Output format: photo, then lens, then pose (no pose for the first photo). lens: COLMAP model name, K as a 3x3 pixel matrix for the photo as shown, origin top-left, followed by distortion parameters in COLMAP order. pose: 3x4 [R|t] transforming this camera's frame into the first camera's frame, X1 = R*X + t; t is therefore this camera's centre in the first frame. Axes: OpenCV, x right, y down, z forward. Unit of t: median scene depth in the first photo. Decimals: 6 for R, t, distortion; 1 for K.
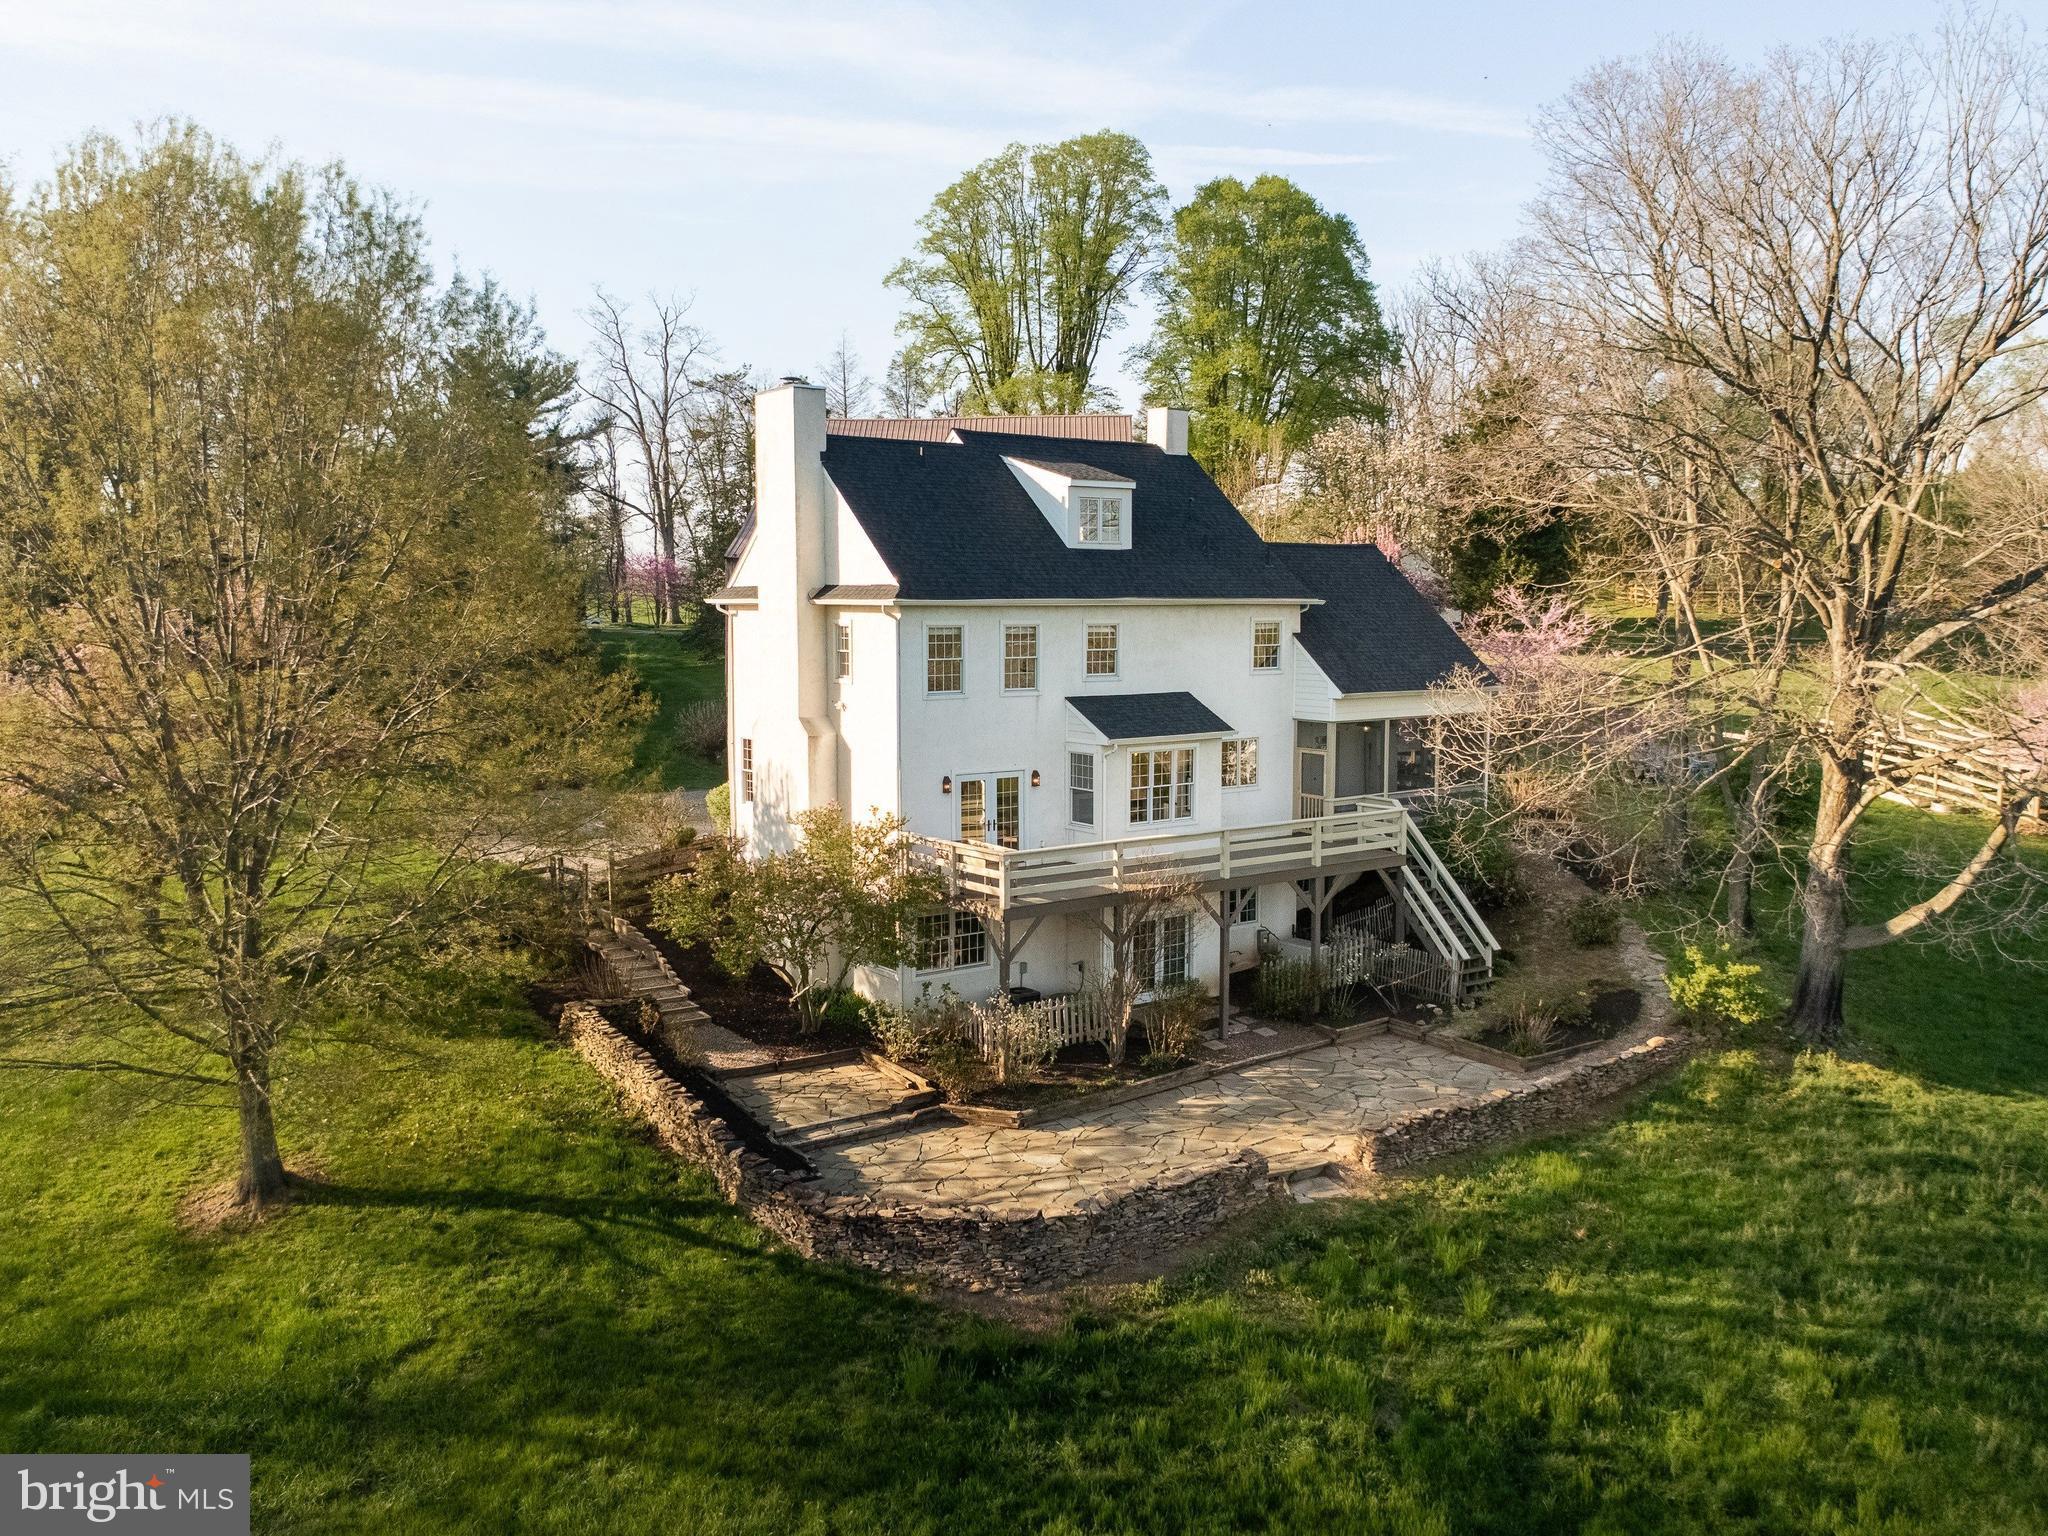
lens RADIAL K [[1595.9, 0, 1024.0], [0, 1595.9, 768.0], [0, 0, 1]] dist [0.004295, -0.155827]
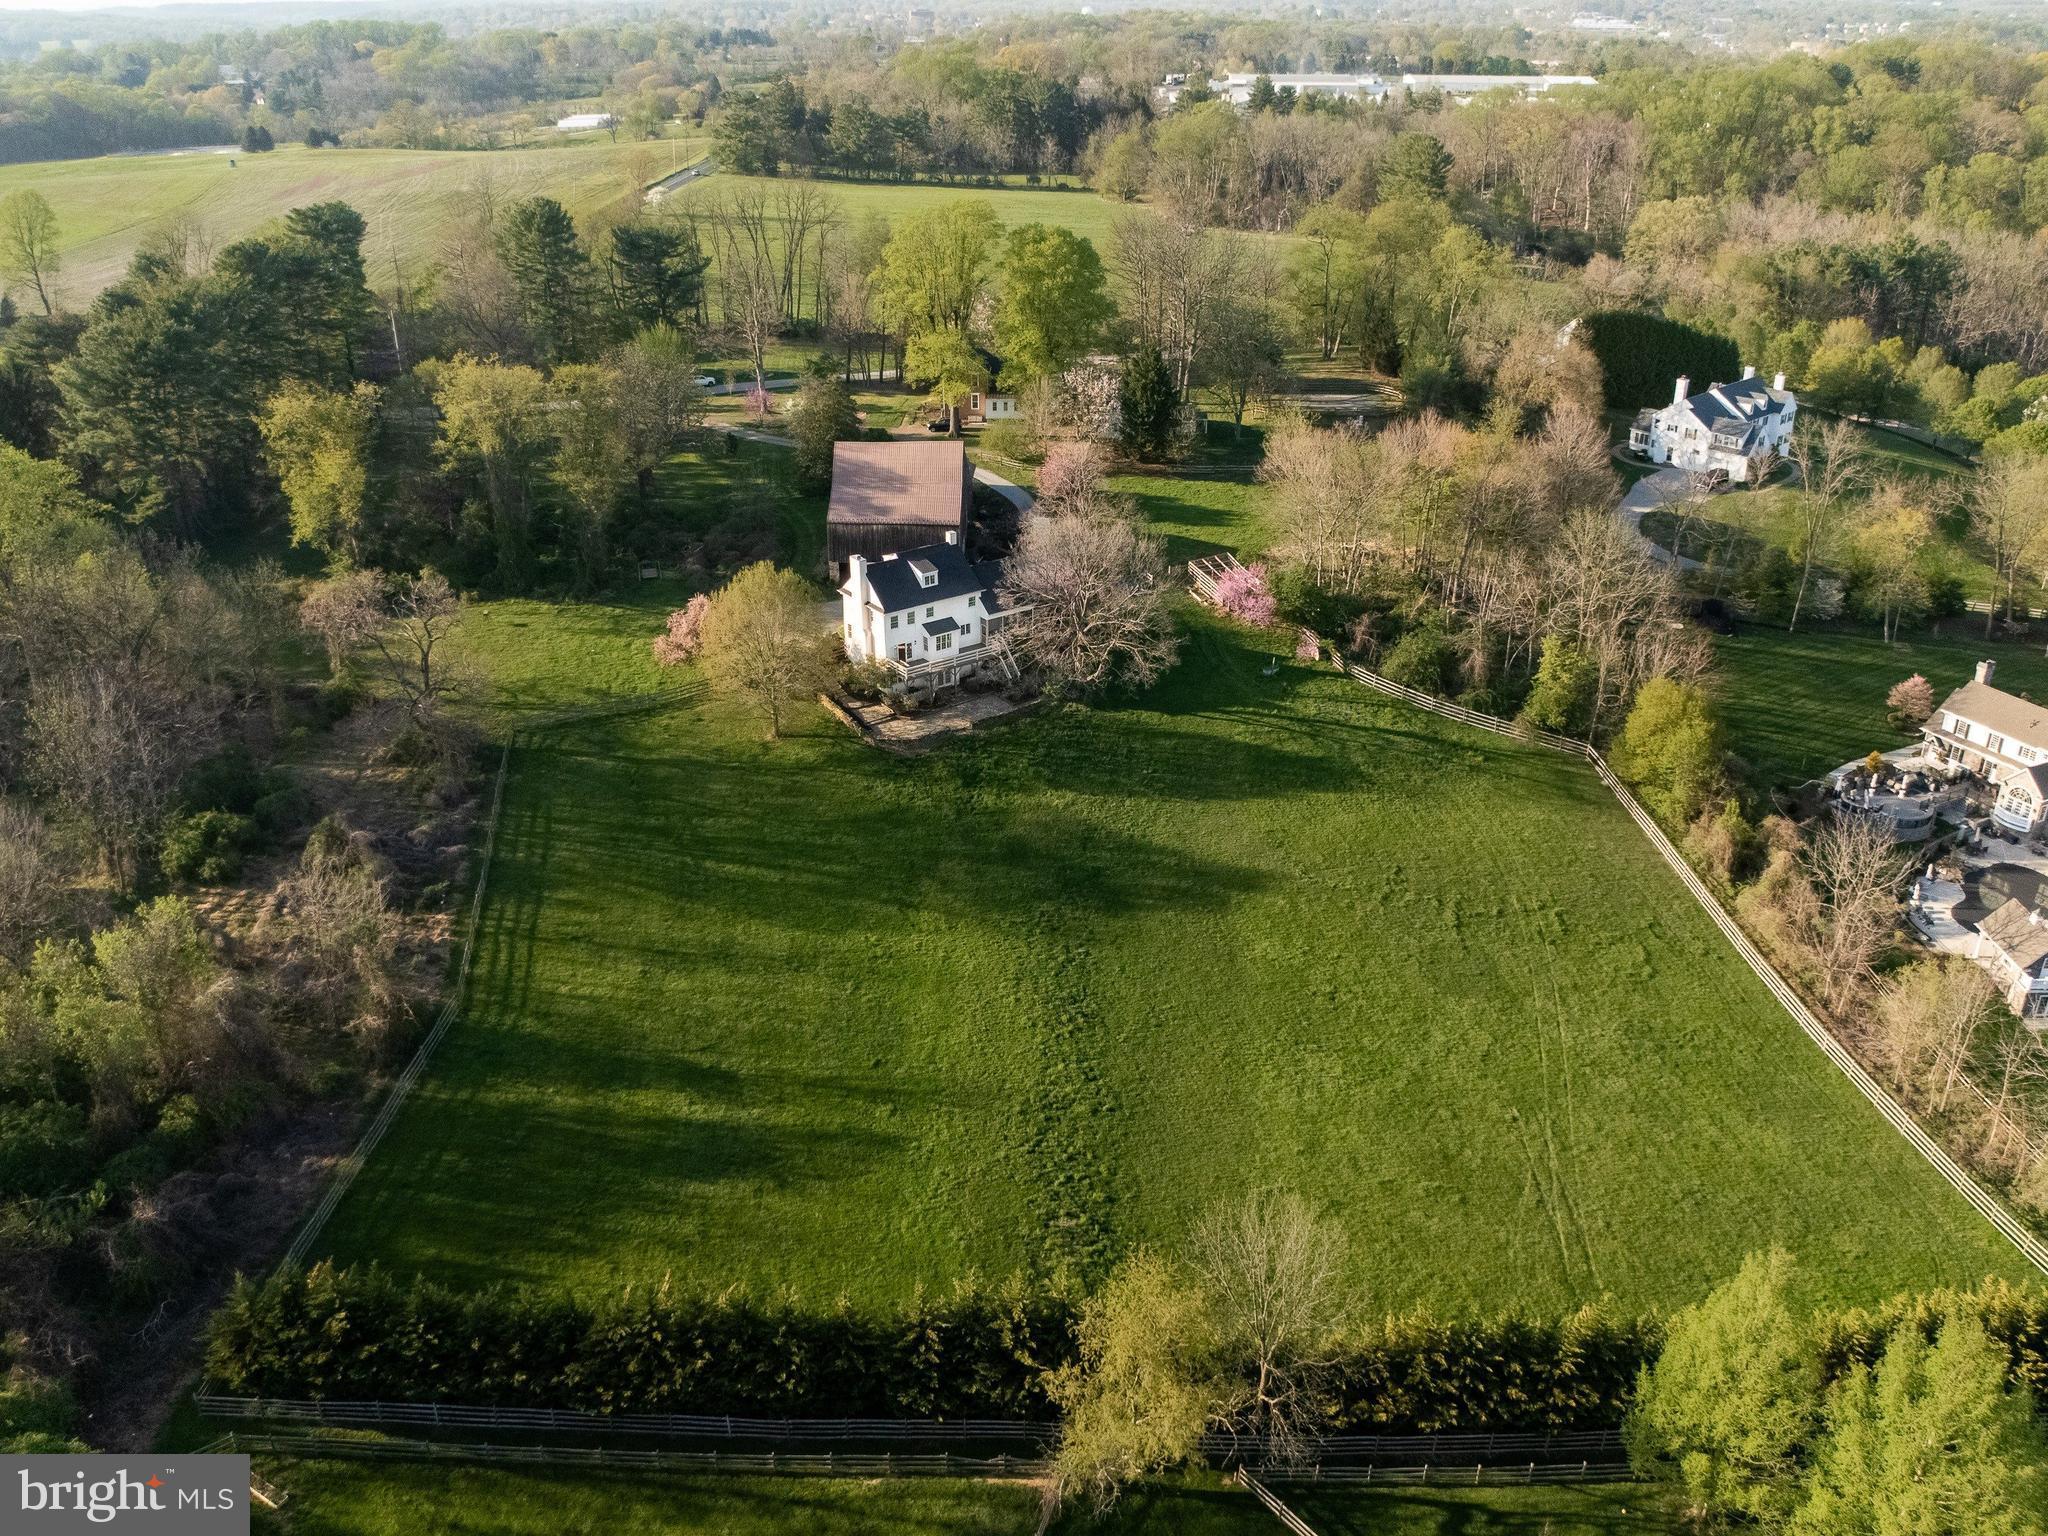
lens RADIAL K [[1595.9, 0, 1024.0], [0, 1595.9, 768.0], [0, 0, 1]] dist [0.004295, -0.155827]
pose [[0.999969, -0.007811, -0.000723, 0.336081], [0.007590, 0.940202, 0.340533, -1.272458], [-0.001980, -0.340528, 0.940232, -3.604297]]
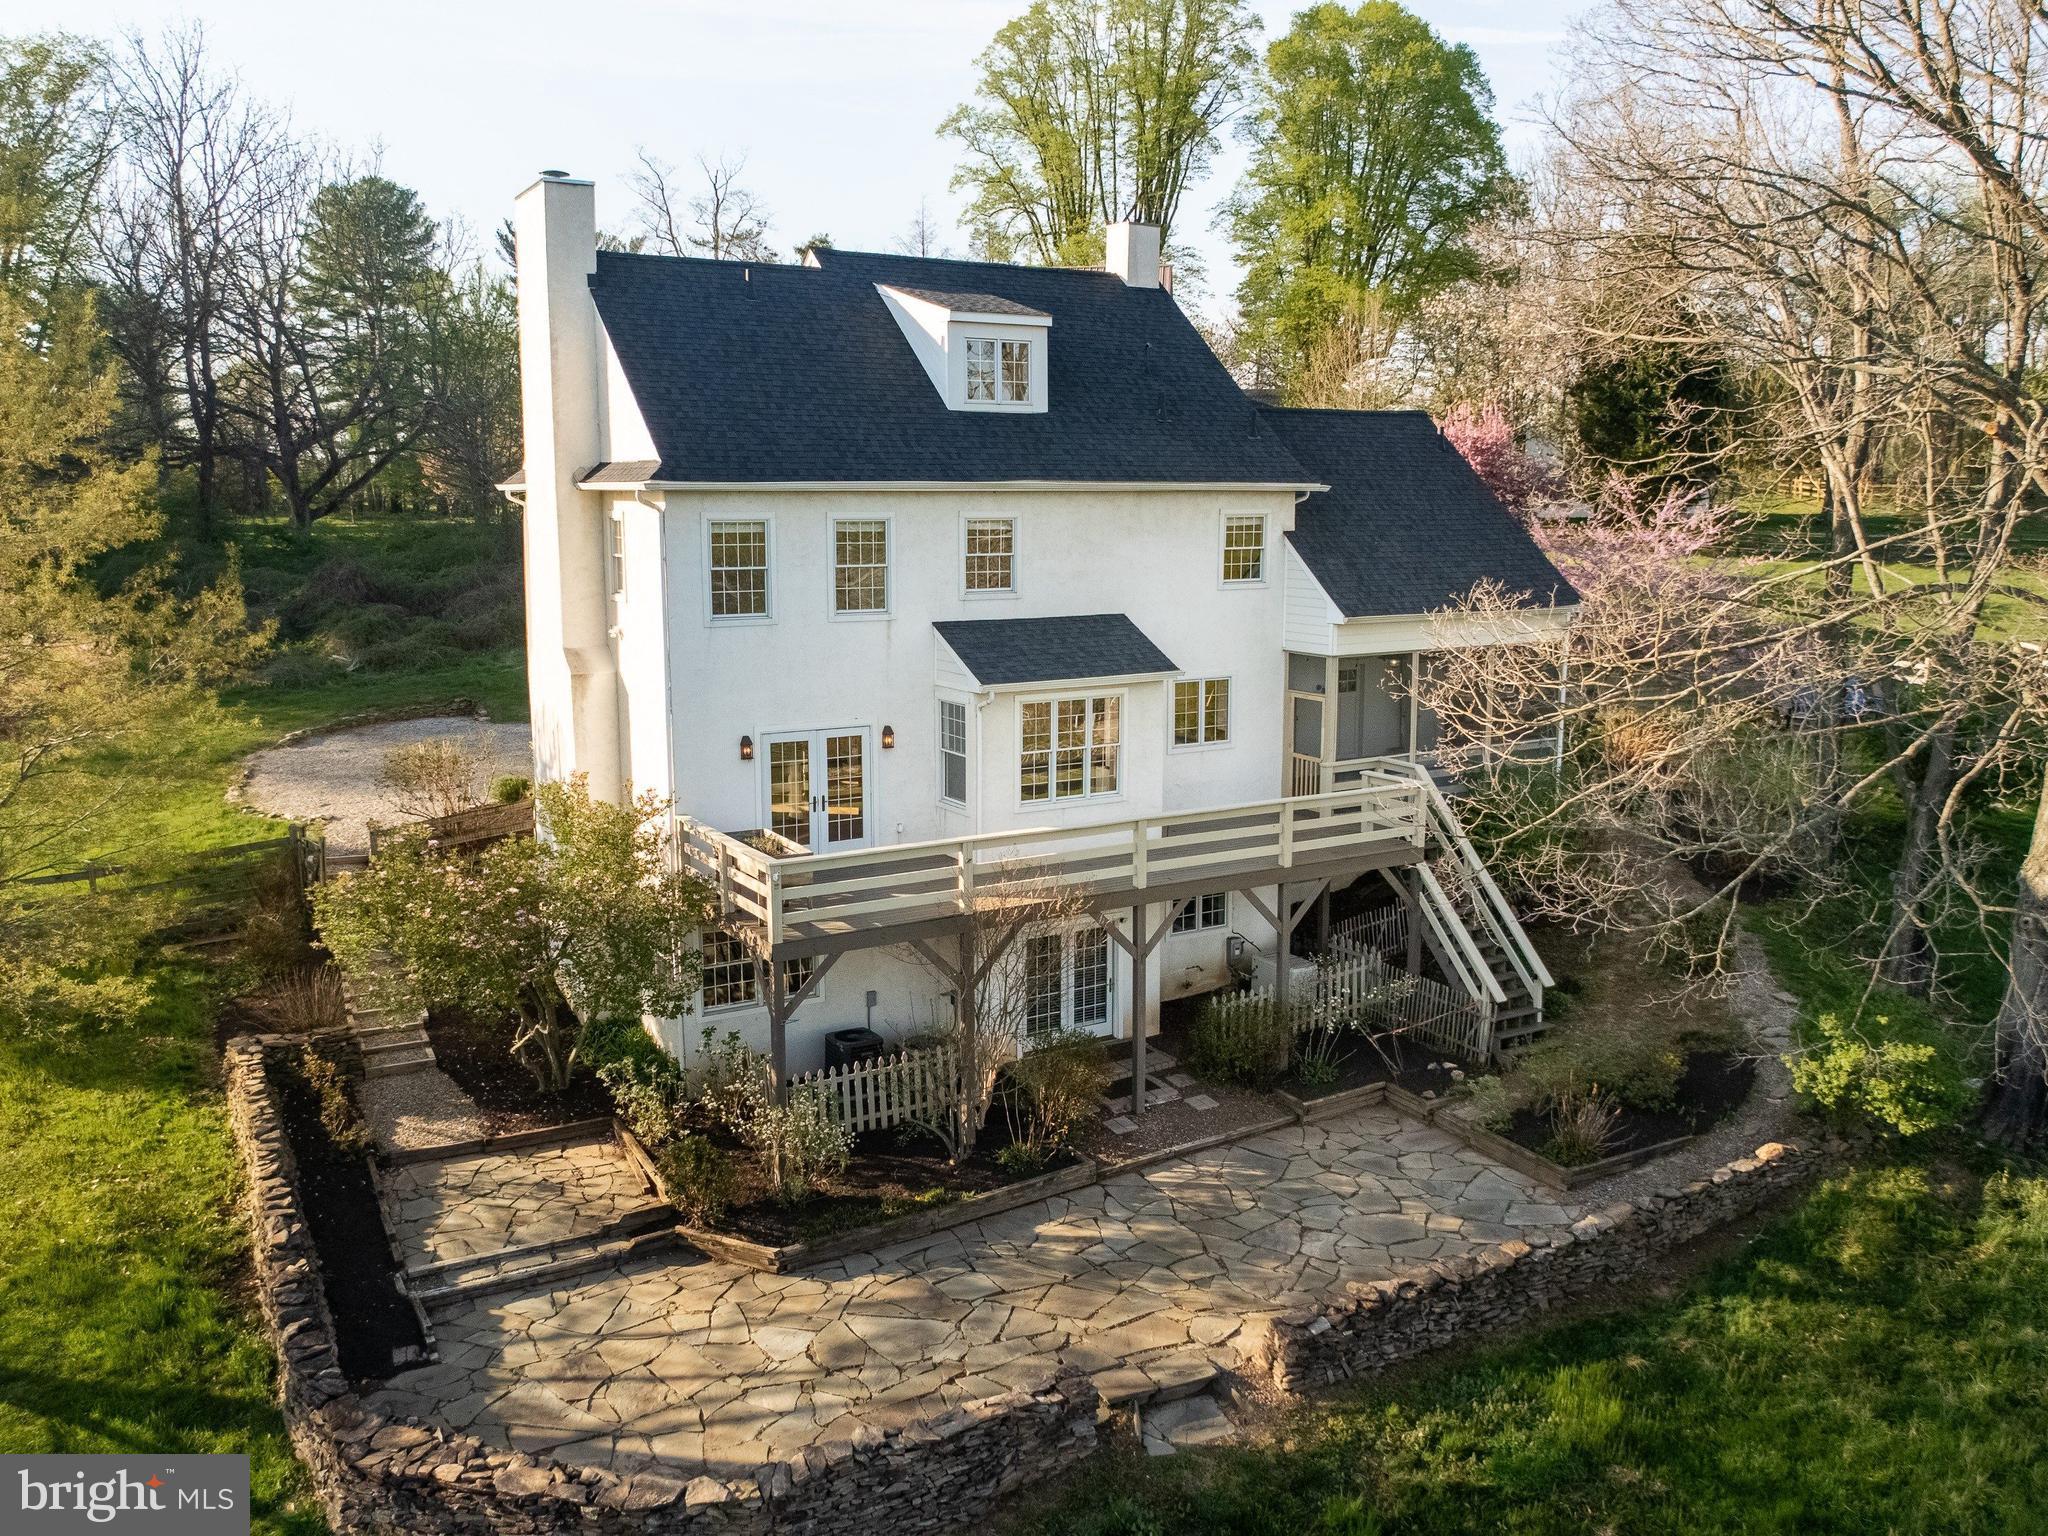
lens RADIAL K [[1605.7, 0, 1024.0], [0, 1605.7, 768.0], [0, 0, 1]] dist [-0.033852, -0.037169]
pose [[0.996008, 0.015229, -0.087959, 0.137721], [-0.009565, 0.997874, 0.064461, -0.027593], [0.088754, -0.063362, 0.994036, 0.310748]]
